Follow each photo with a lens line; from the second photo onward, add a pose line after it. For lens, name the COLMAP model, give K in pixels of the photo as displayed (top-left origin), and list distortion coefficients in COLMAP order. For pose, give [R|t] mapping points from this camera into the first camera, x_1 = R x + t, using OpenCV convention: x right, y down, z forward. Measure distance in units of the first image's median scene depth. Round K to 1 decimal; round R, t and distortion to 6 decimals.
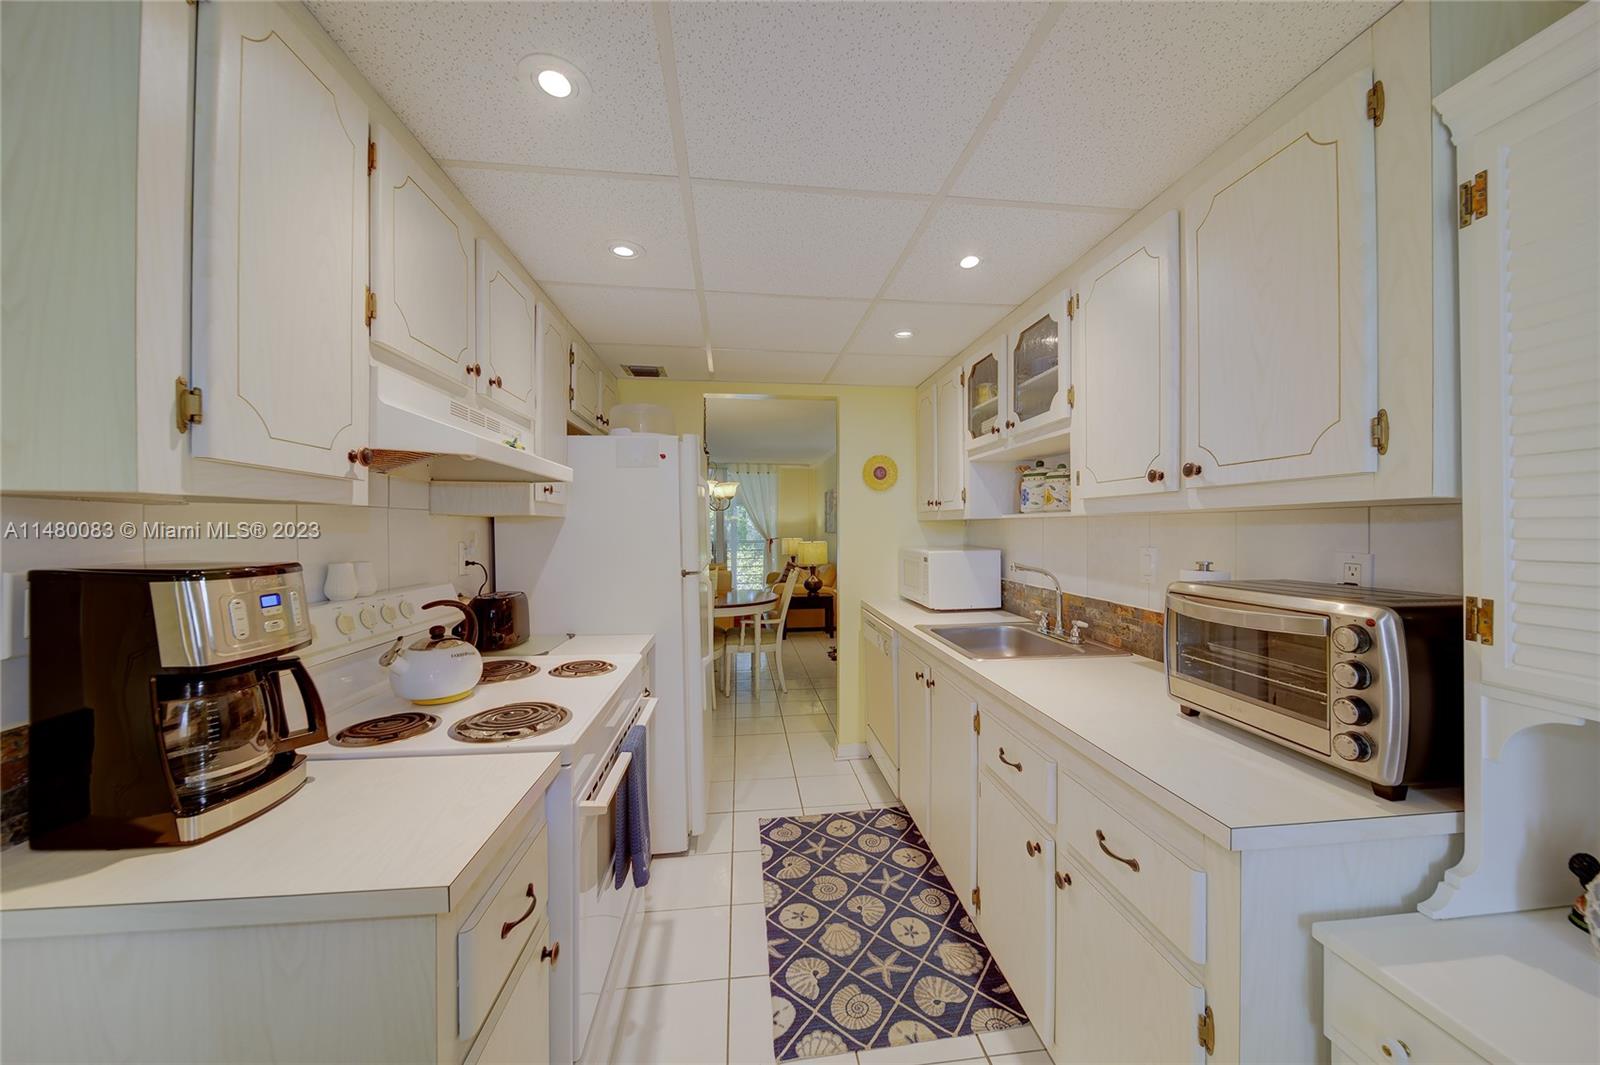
lens RADIAL K [[557.3, 0, 802.5], [0, 557.3, 527.0], [0, 0, 1]] dist [-0.001494, -0.000136]
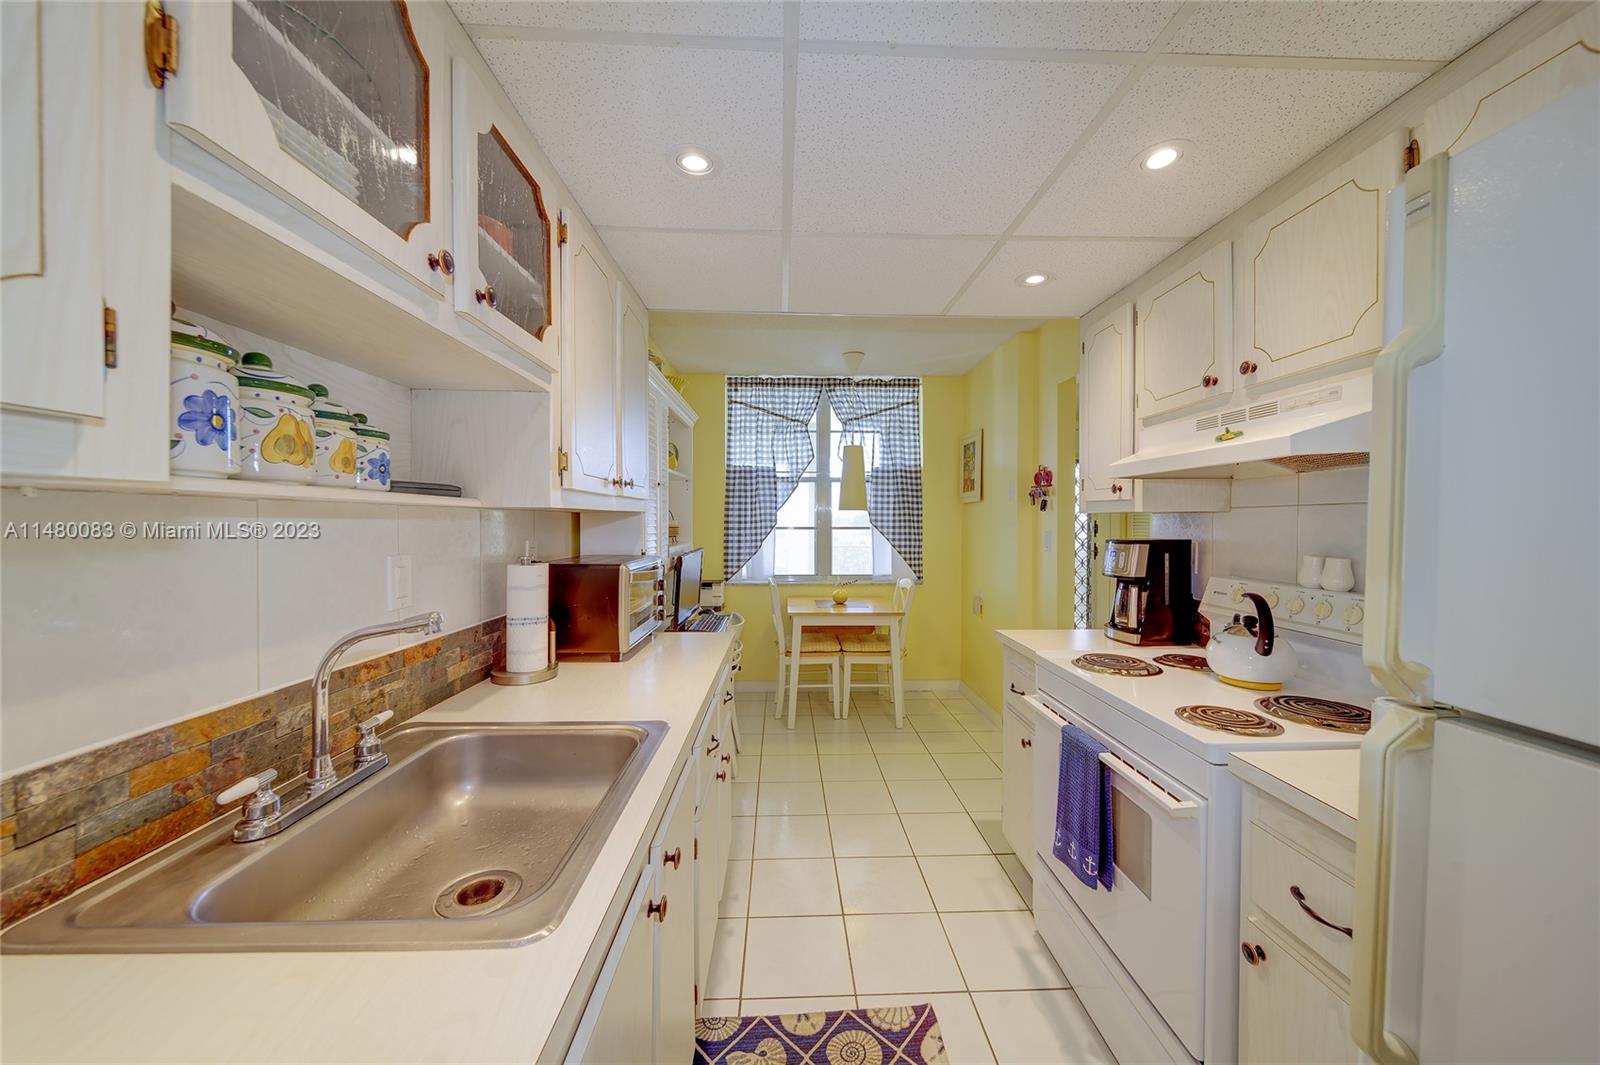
lens RADIAL K [[557.3, 0, 802.5], [0, 557.3, 527.0], [0, 0, 1]] dist [-0.001494, -0.000136]
pose [[-0.996627, -0.001399, 0.082050, 0.110699], [-0.000529, 0.999943, 0.010625, -0.004365], [-0.082060, 0.010545, -0.996572, 1.969254]]
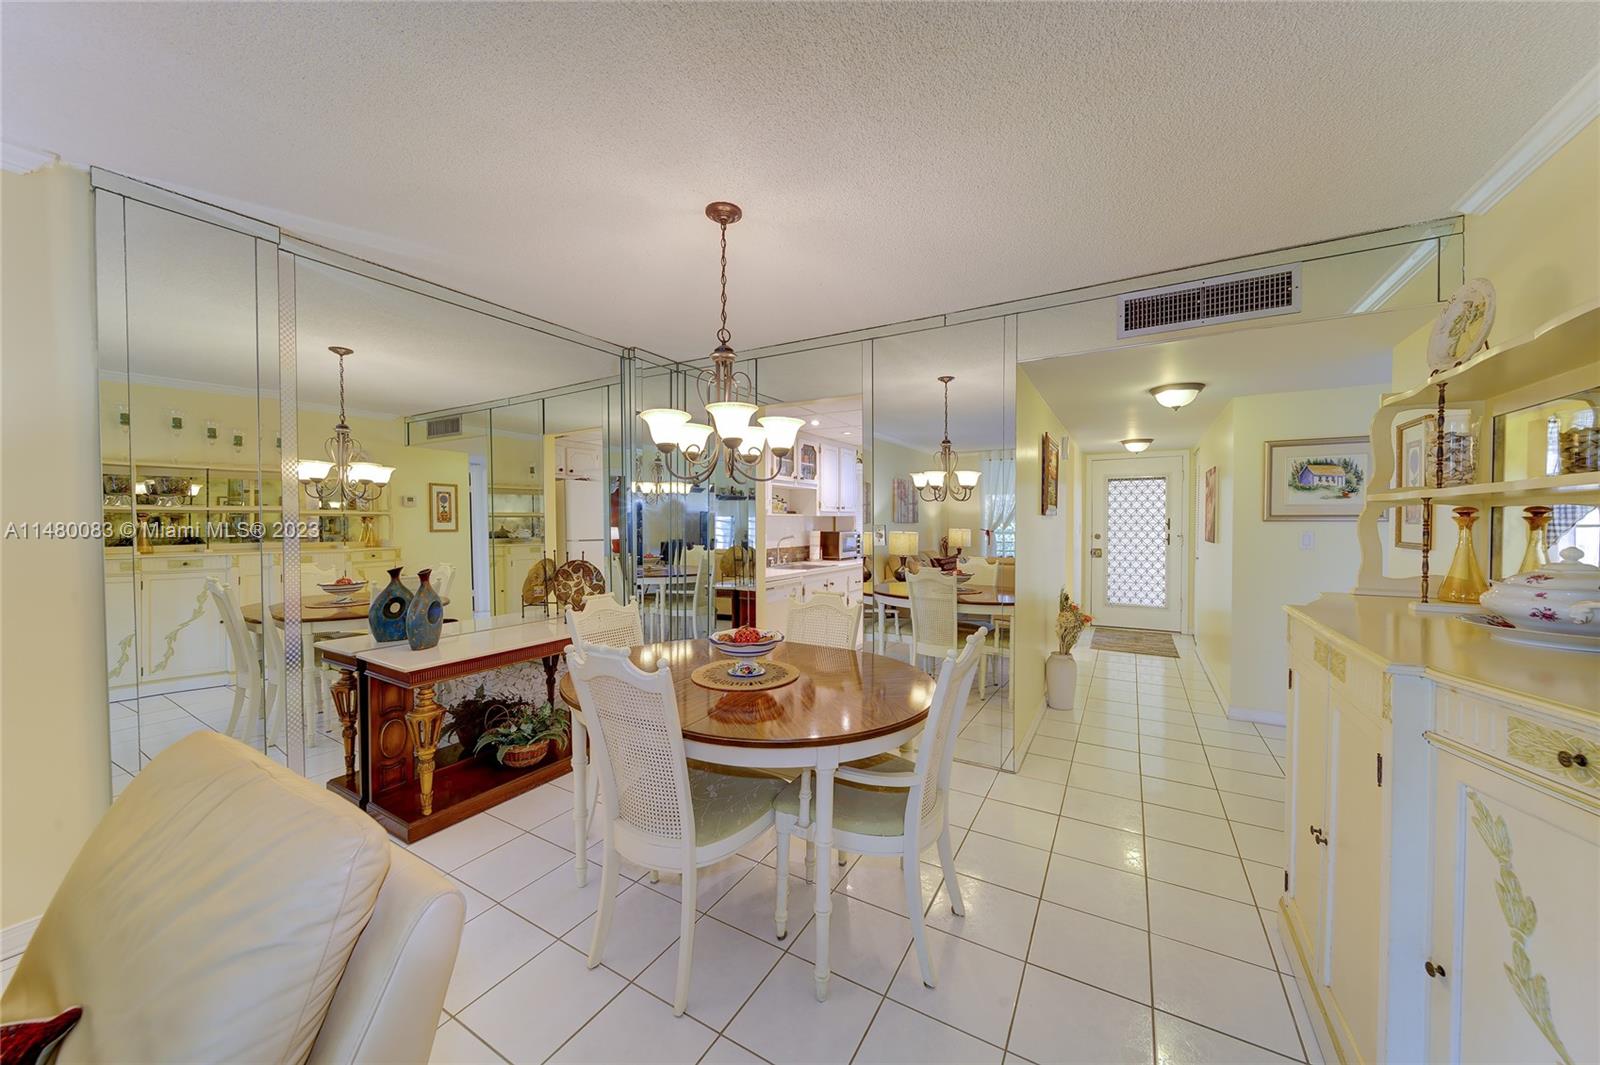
lens RADIAL K [[557.3, 0, 802.5], [0, 557.3, 527.0], [0, 0, 1]] dist [-0.001494, -0.000136]
pose [[-0.800714, -0.006313, 0.599014, -1.531429], [0.001163, 0.999926, 0.012092, 0.002644], [-0.599046, 0.010379, -0.800647, 4.109337]]
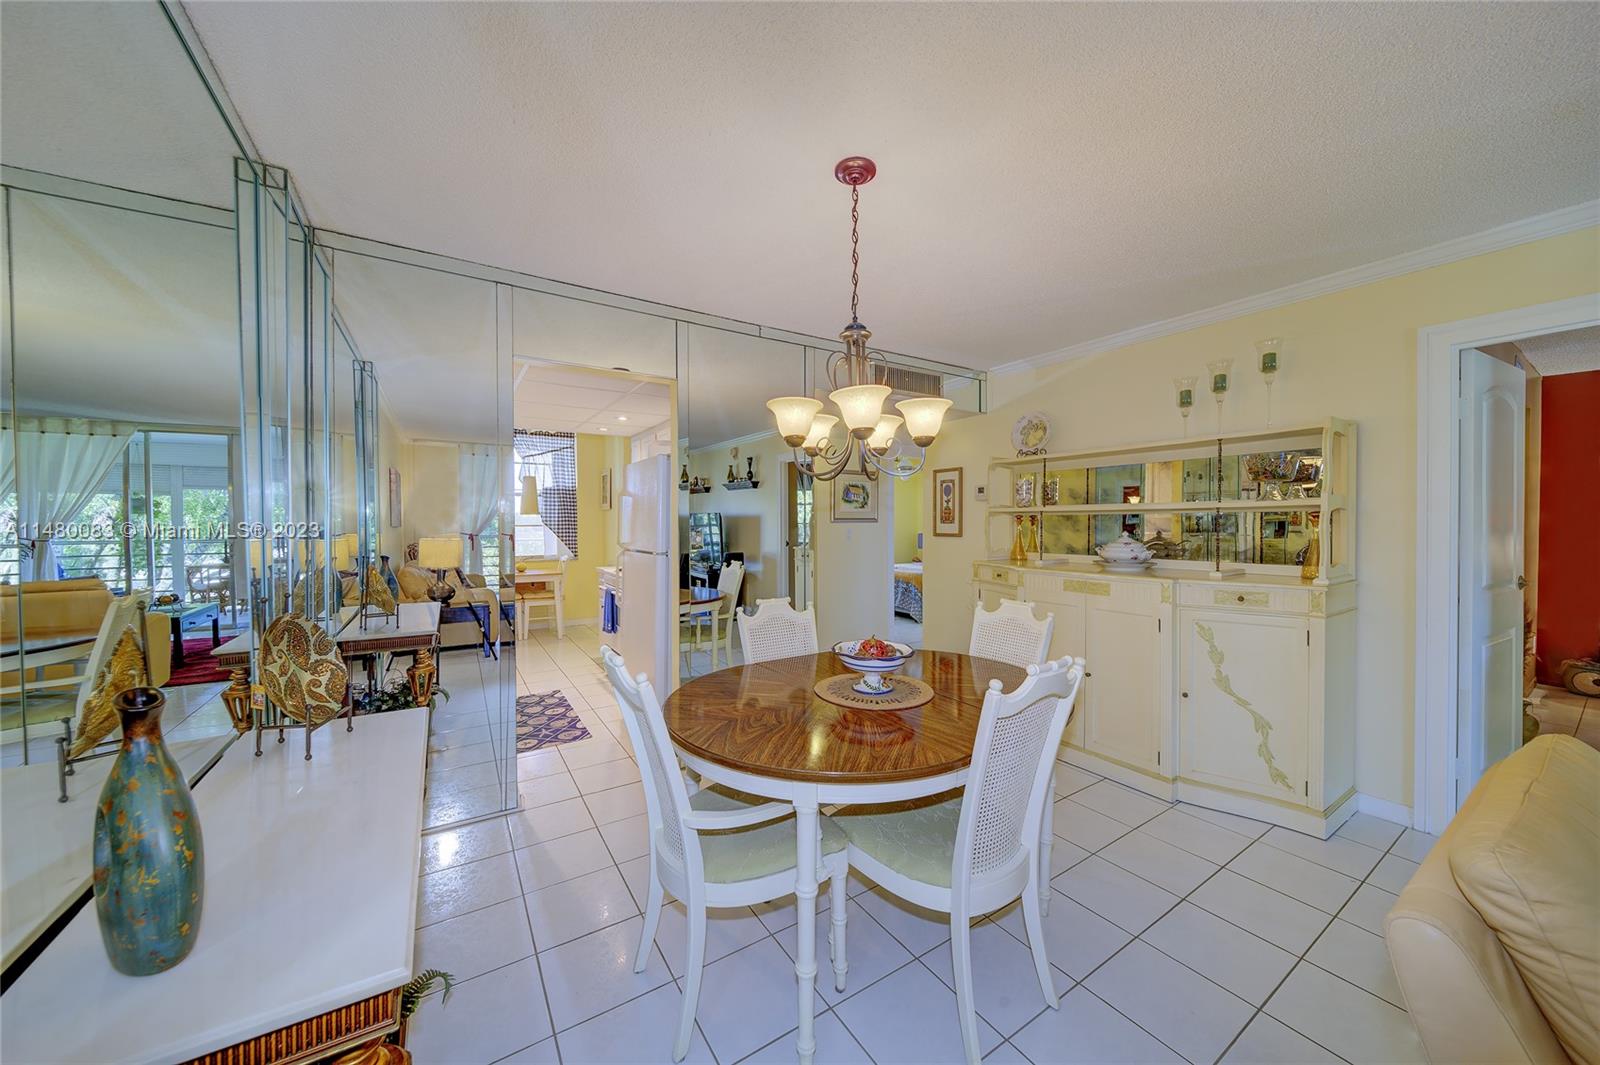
lens RADIAL K [[557.3, 0, 802.5], [0, 557.3, 527.0], [0, 0, 1]] dist [-0.001494, -0.000136]
pose [[-0.897033, 0.005617, -0.441929, 0.101397], [0.001722, 0.999956, 0.009215, 0.006000], [0.441961, 0.007505, -0.897003, 4.140743]]
